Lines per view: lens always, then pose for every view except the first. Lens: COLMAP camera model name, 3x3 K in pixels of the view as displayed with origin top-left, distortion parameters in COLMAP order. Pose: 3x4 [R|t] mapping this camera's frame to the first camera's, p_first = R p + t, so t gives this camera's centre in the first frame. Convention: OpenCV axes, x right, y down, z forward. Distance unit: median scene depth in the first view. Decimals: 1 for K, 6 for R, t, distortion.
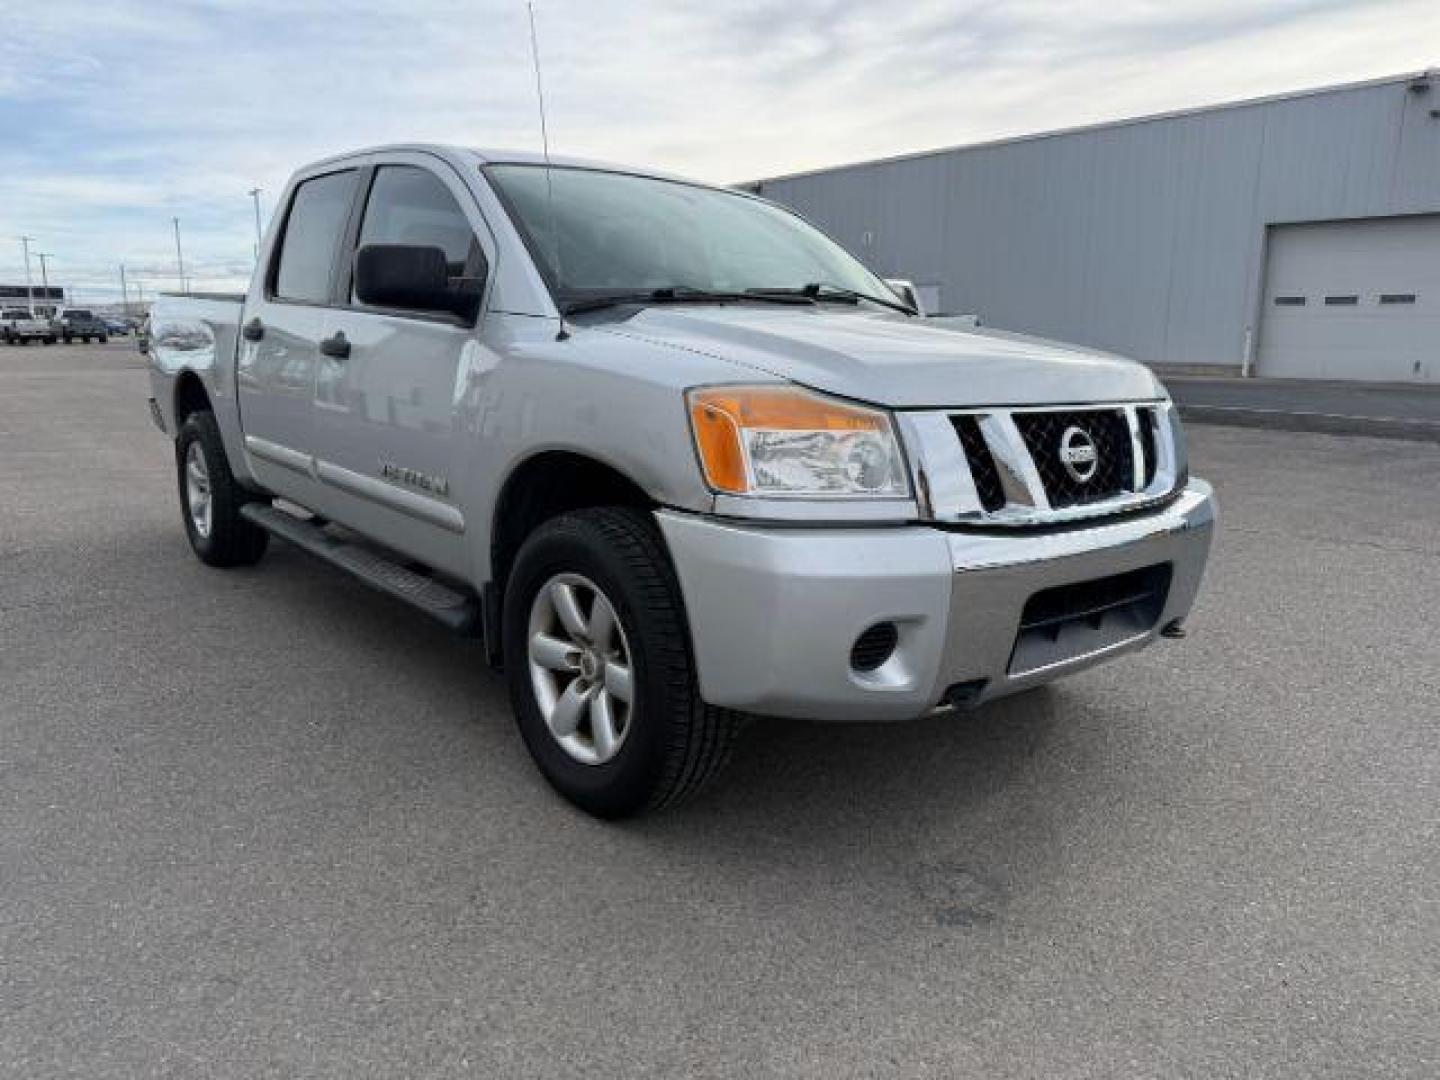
lens RADIAL K [[1017.4, 0, 736.7], [0, 1017.4, 535.9], [0, 0, 1]] dist [0.106555, -0.129396]
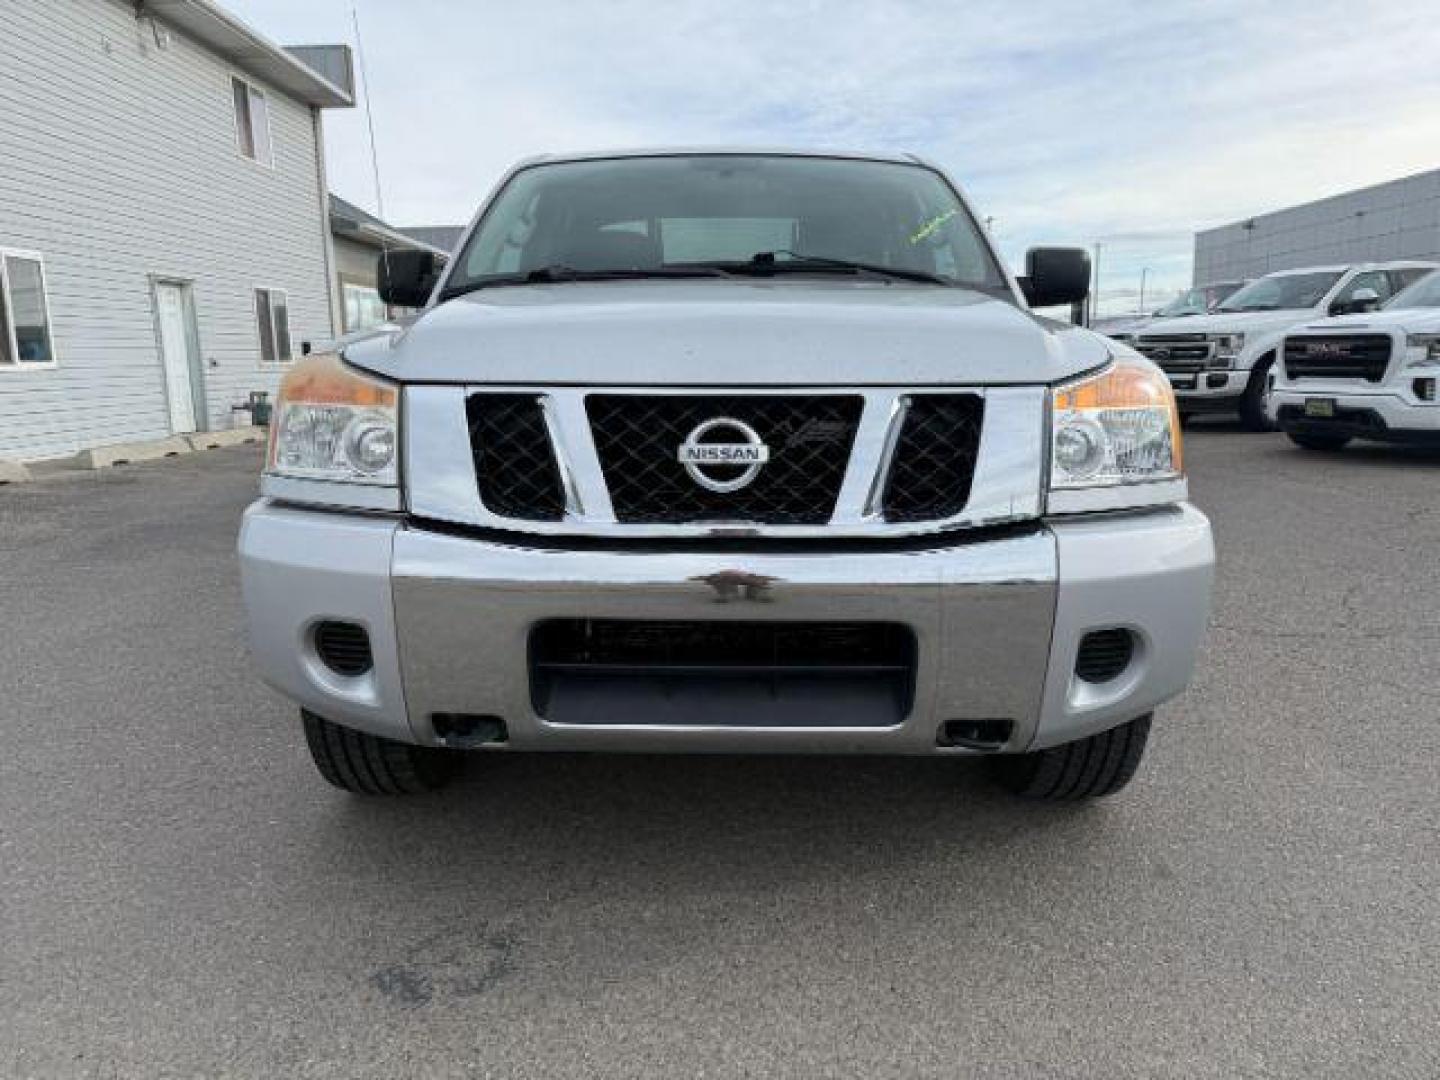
lens RADIAL K [[1017.4, 0, 736.7], [0, 1017.4, 535.9], [0, 0, 1]] dist [0.106555, -0.129396]
pose [[0.753797, 0.100085, -0.649440, 0.853207], [-0.109731, 0.993627, 0.025764, -0.043309], [0.647880, 0.051842, 0.759976, 0.469834]]
